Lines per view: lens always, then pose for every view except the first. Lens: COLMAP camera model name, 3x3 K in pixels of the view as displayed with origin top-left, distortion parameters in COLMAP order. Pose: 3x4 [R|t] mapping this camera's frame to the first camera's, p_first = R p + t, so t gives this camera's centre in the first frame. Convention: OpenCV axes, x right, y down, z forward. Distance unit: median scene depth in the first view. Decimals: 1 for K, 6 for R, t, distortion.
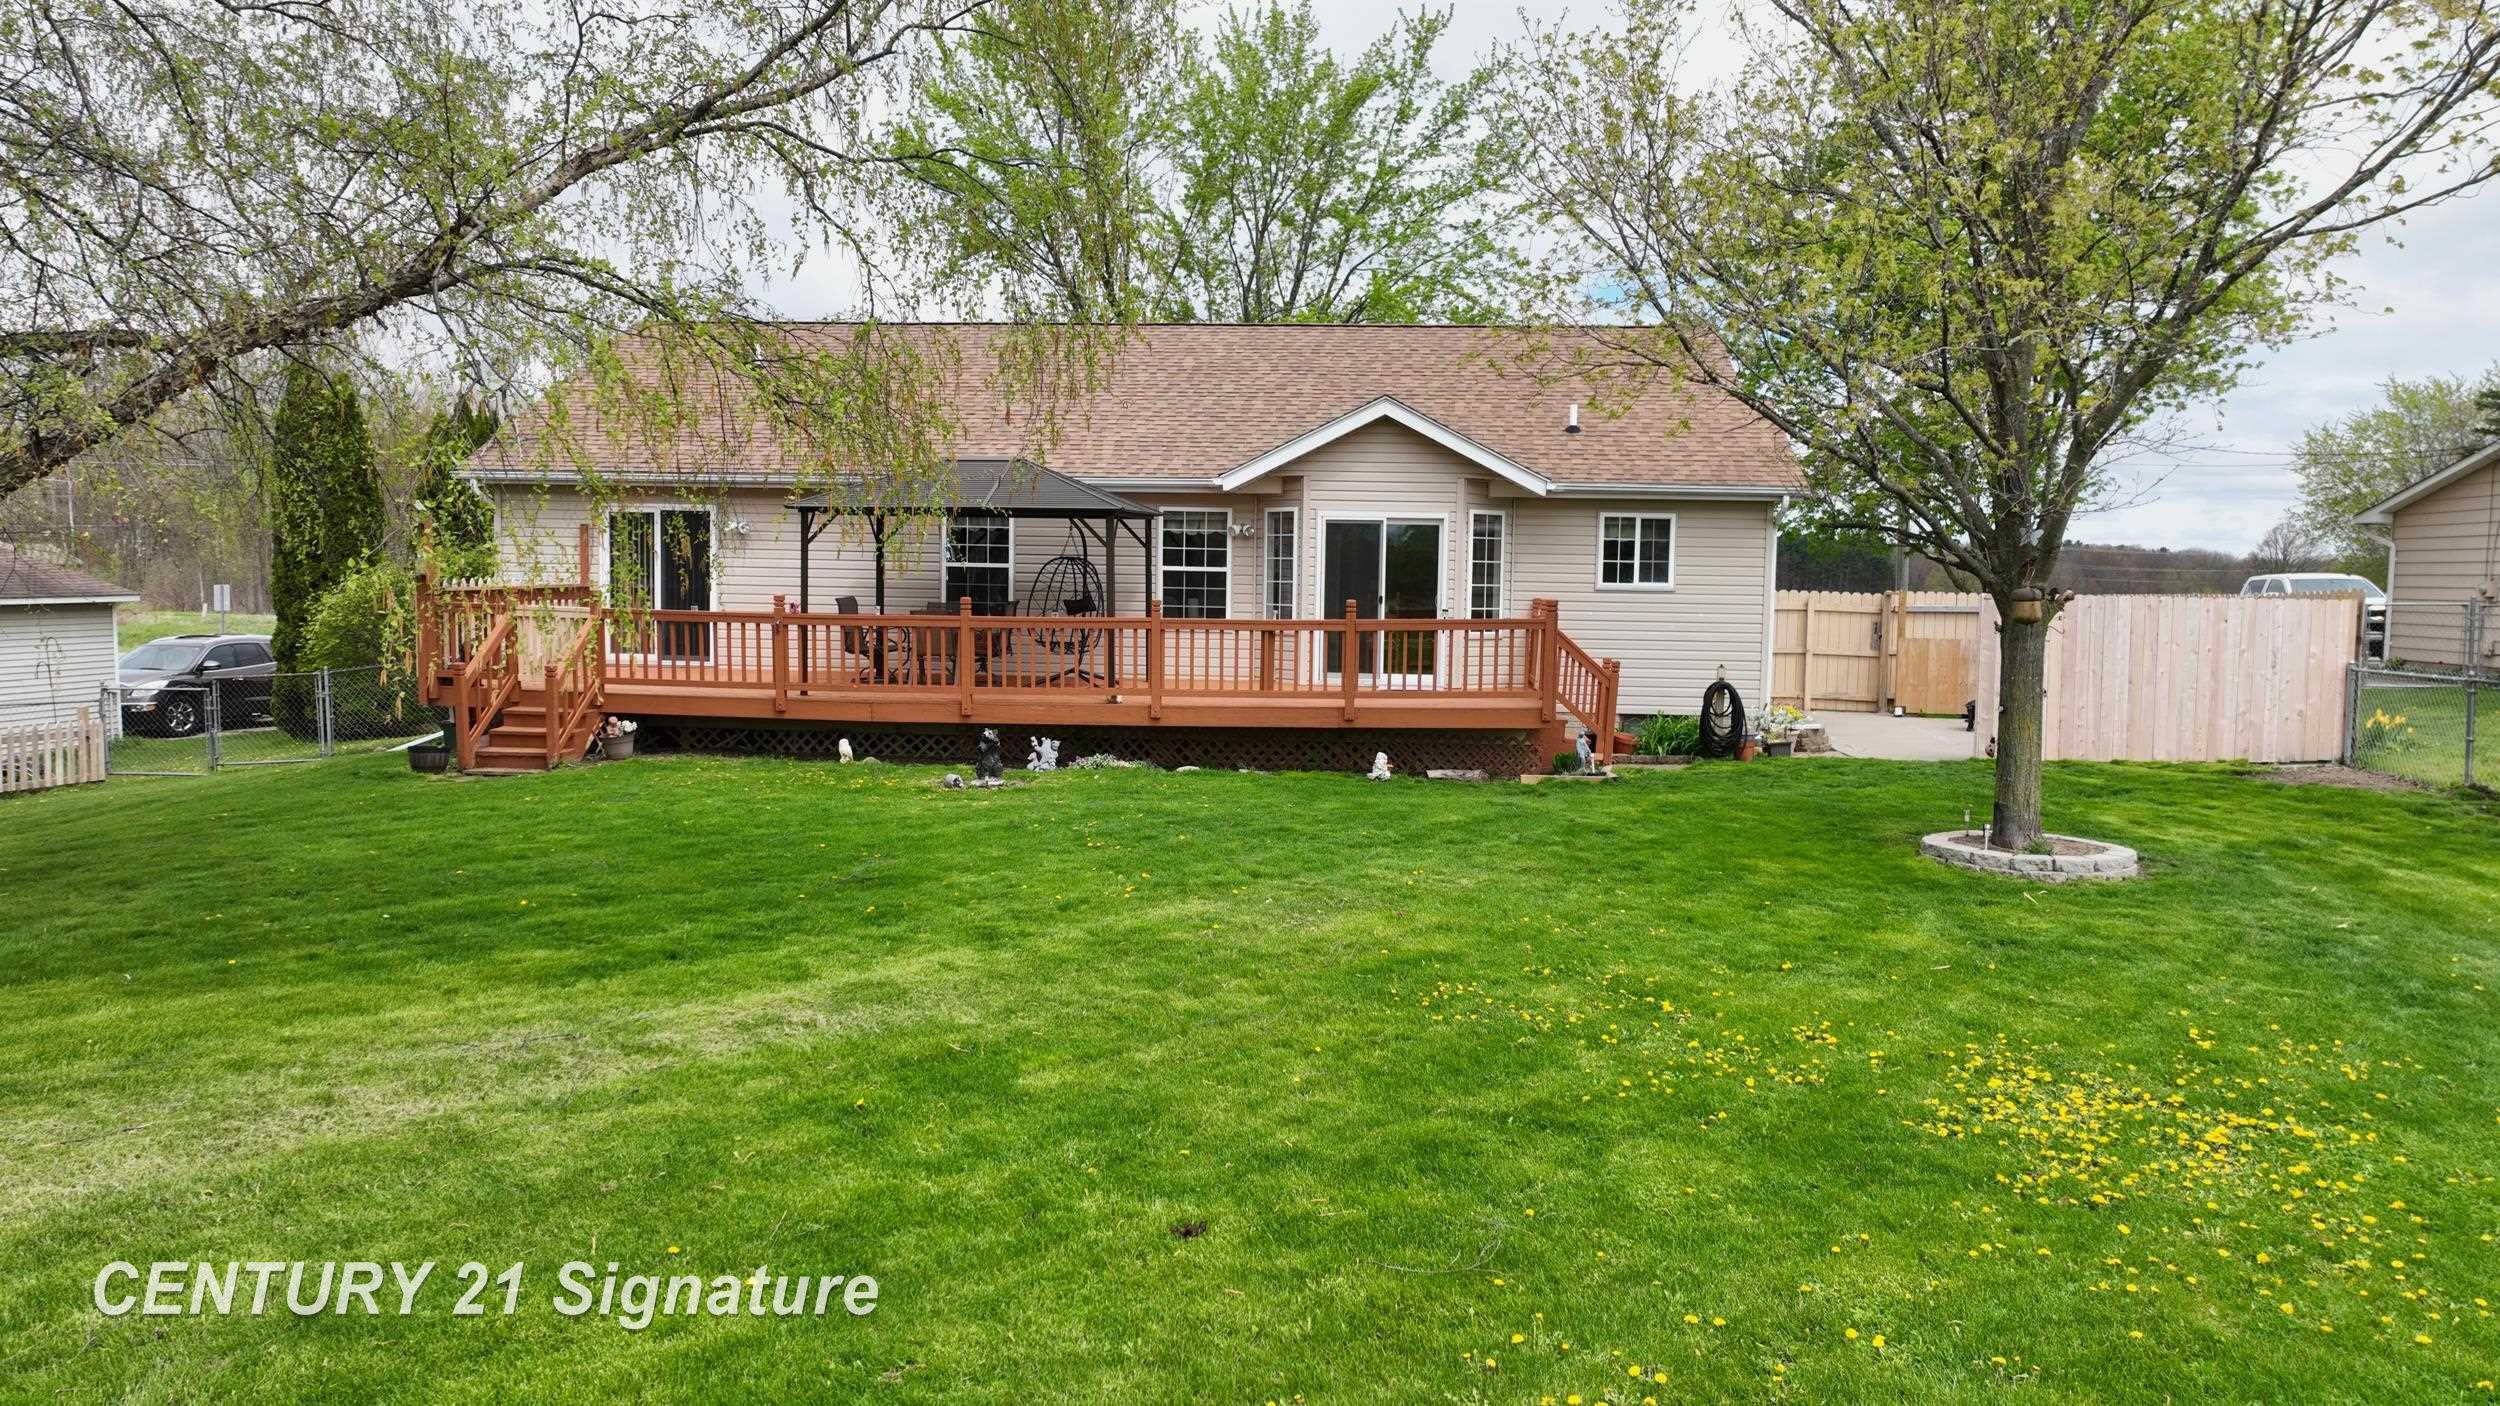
lens RADIAL K [[1755.4, 0, 1250.0], [0, 1755.4, 703.0], [0, 0, 1]] dist [0.003444, 0.004984]
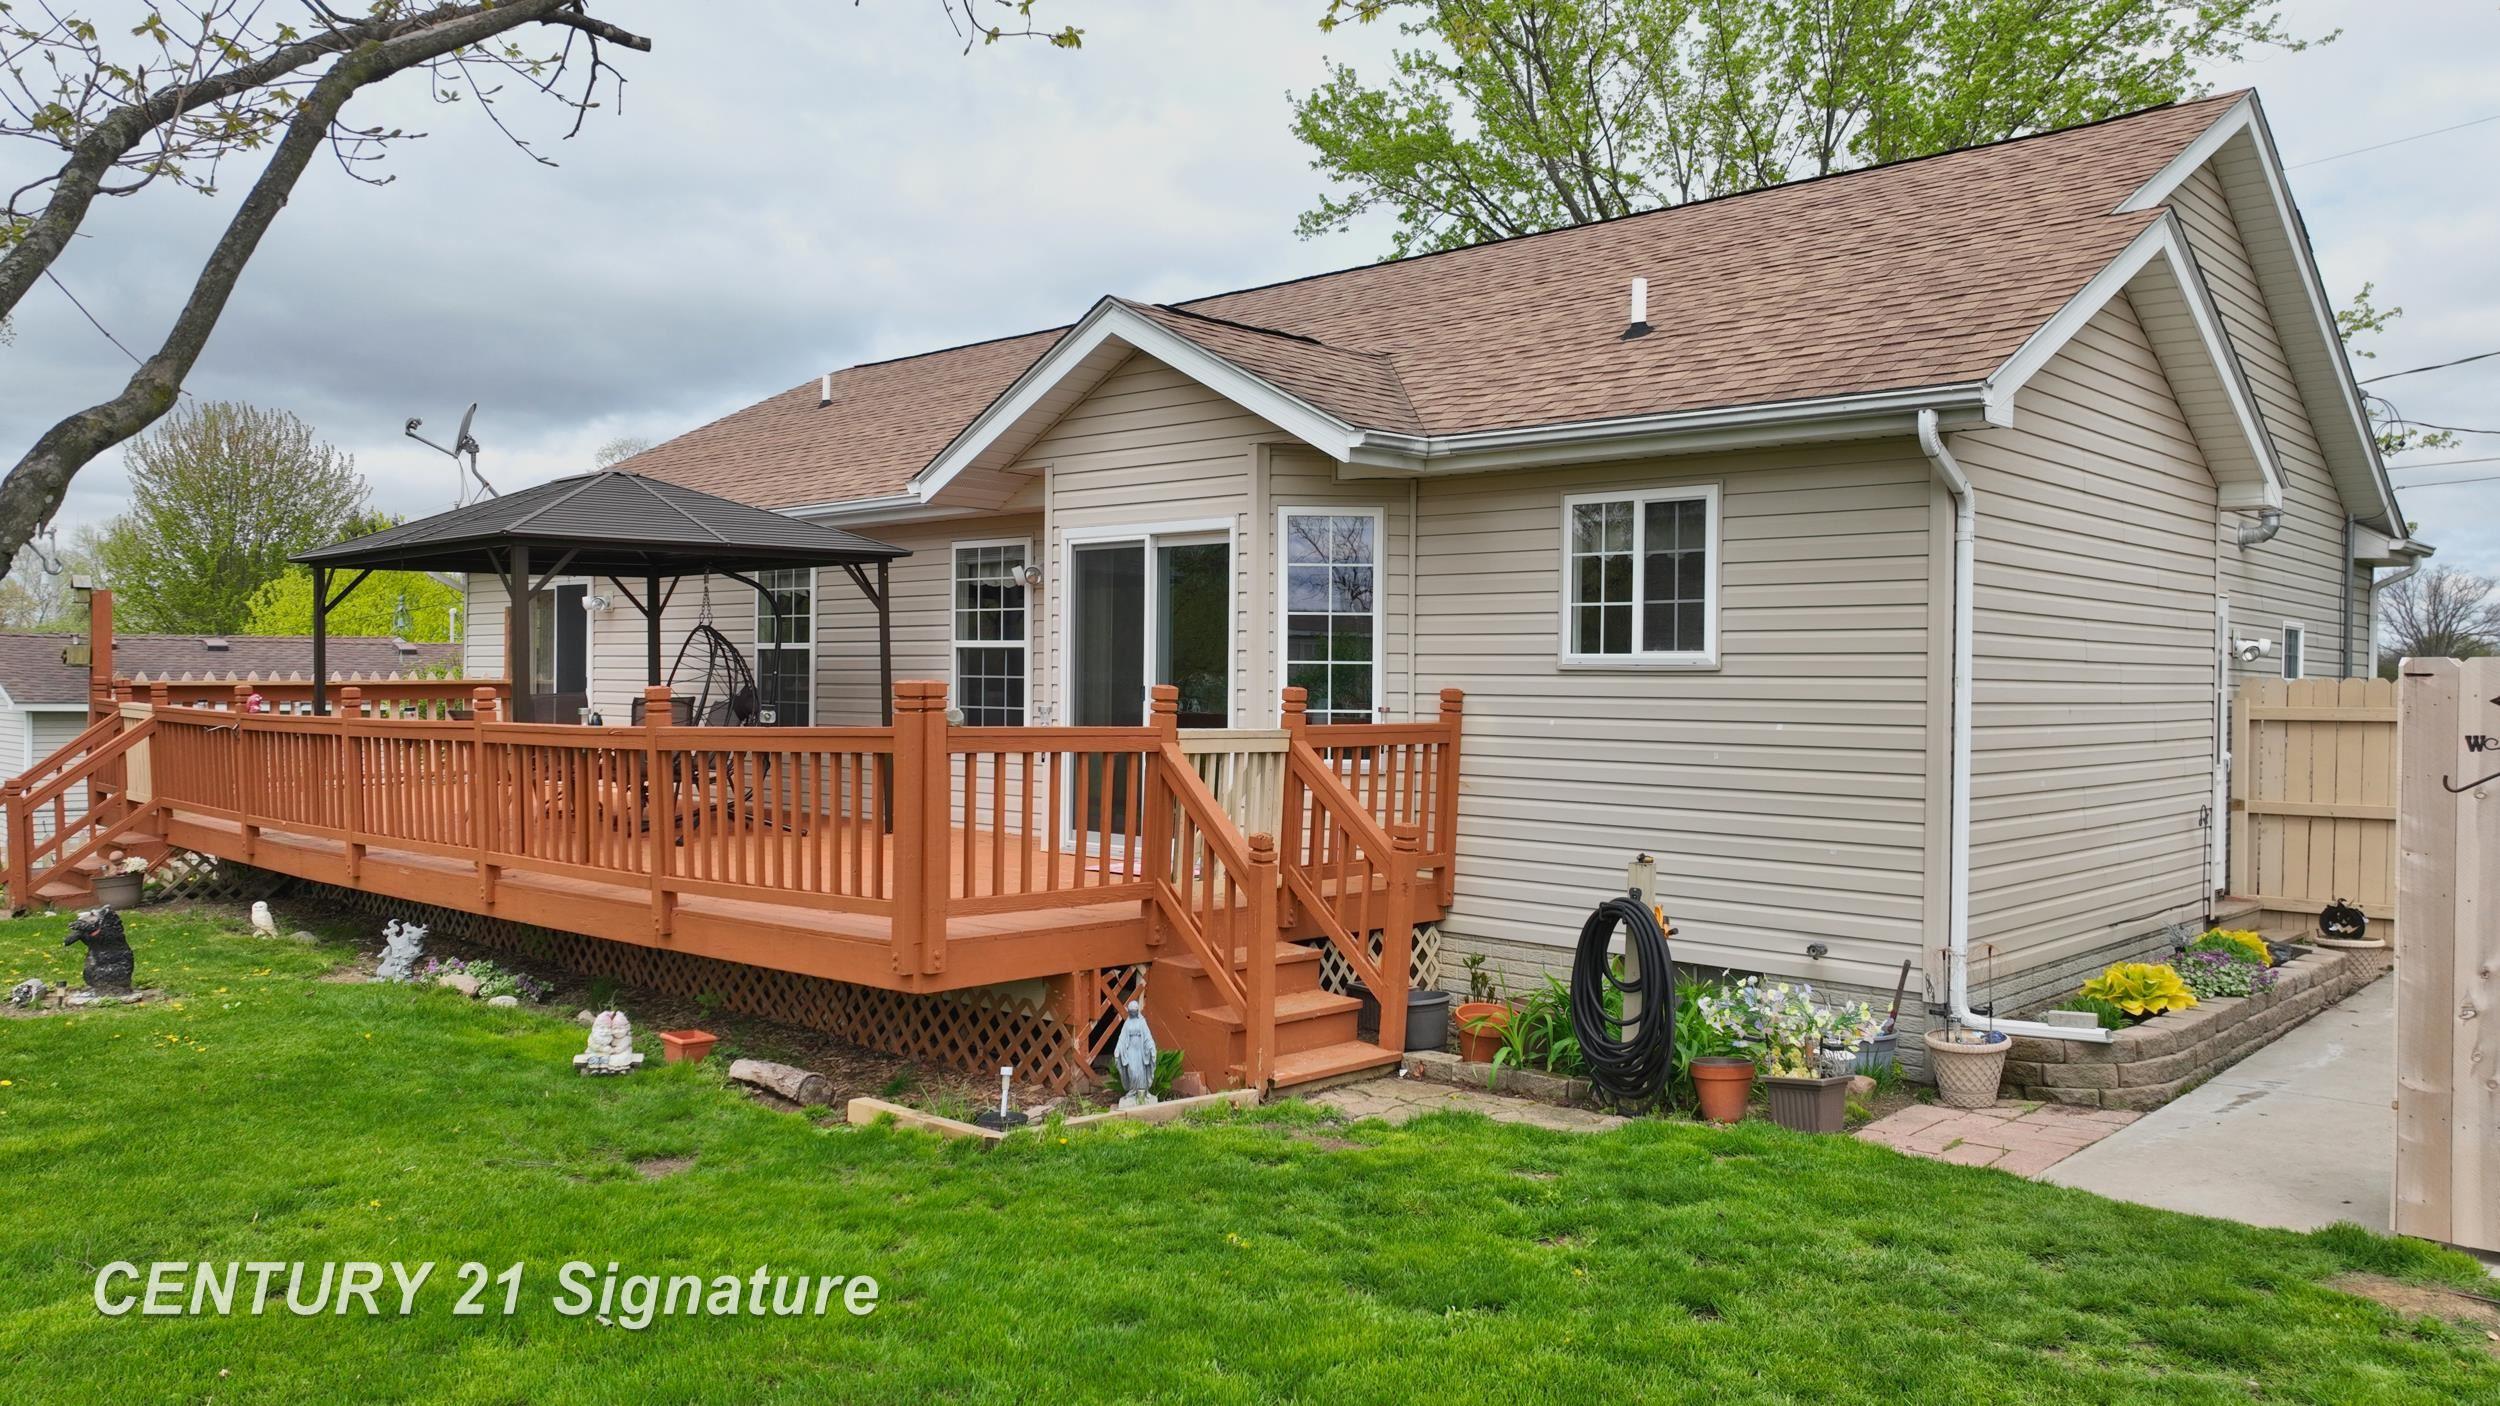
lens RADIAL K [[1755.4, 0, 1250.0], [0, 1755.4, 703.0], [0, 0, 1]] dist [0.003444, 0.004984]
pose [[0.778715, -0.000885, -0.627378, 0.416254], [-0.042064, 0.997675, -0.053619, -0.029221], [0.625966, 0.068144, 0.776867, 0.609591]]
